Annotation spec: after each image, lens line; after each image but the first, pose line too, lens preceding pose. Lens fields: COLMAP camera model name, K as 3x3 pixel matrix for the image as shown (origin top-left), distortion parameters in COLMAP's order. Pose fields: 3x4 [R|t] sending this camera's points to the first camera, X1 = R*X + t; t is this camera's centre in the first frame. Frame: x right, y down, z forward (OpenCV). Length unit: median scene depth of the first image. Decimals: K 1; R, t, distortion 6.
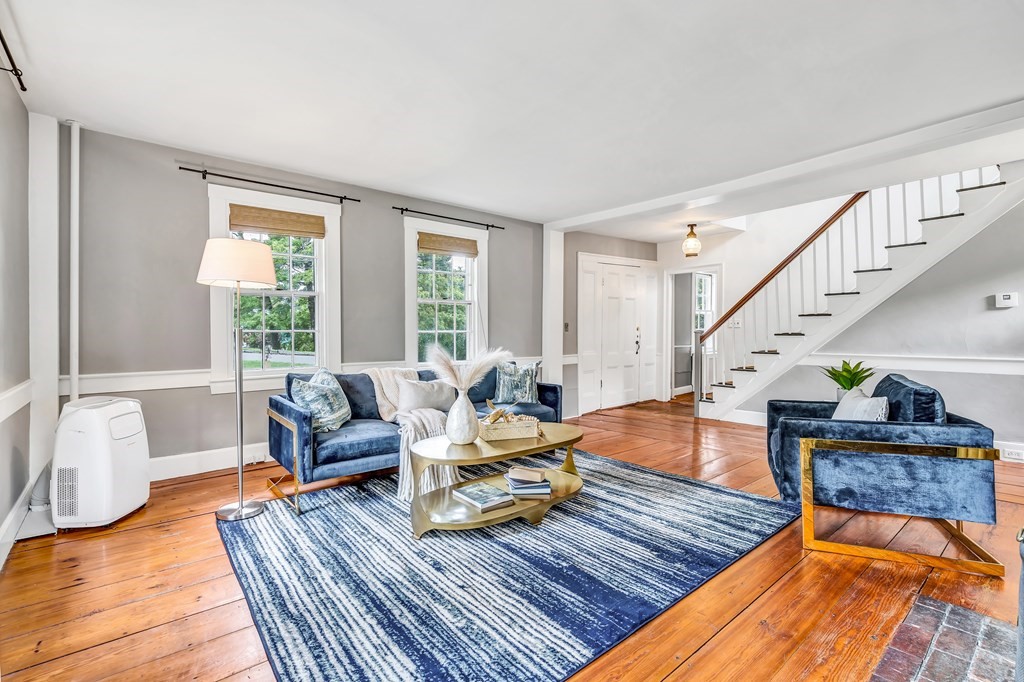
lens RADIAL K [[477.3, 0, 514.0], [0, 477.3, 340.9], [0, 0, 1]] dist [0.000980, -0.000188]
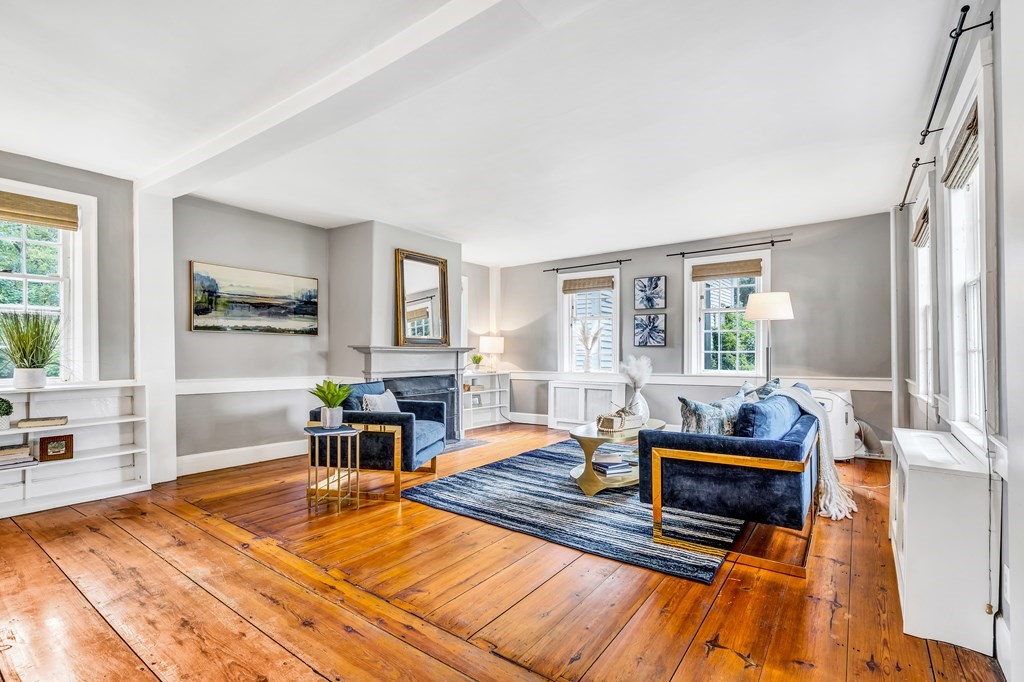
lens RADIAL K [[477.3, 0, 514.0], [0, 477.3, 340.9], [0, 0, 1]] dist [0.000980, -0.000188]
pose [[-0.969993, 0.009154, -0.242961, 0.610916], [0.010474, 0.999937, -0.004142, -0.040790], [0.242908, -0.006562, -0.970027, 2.275962]]
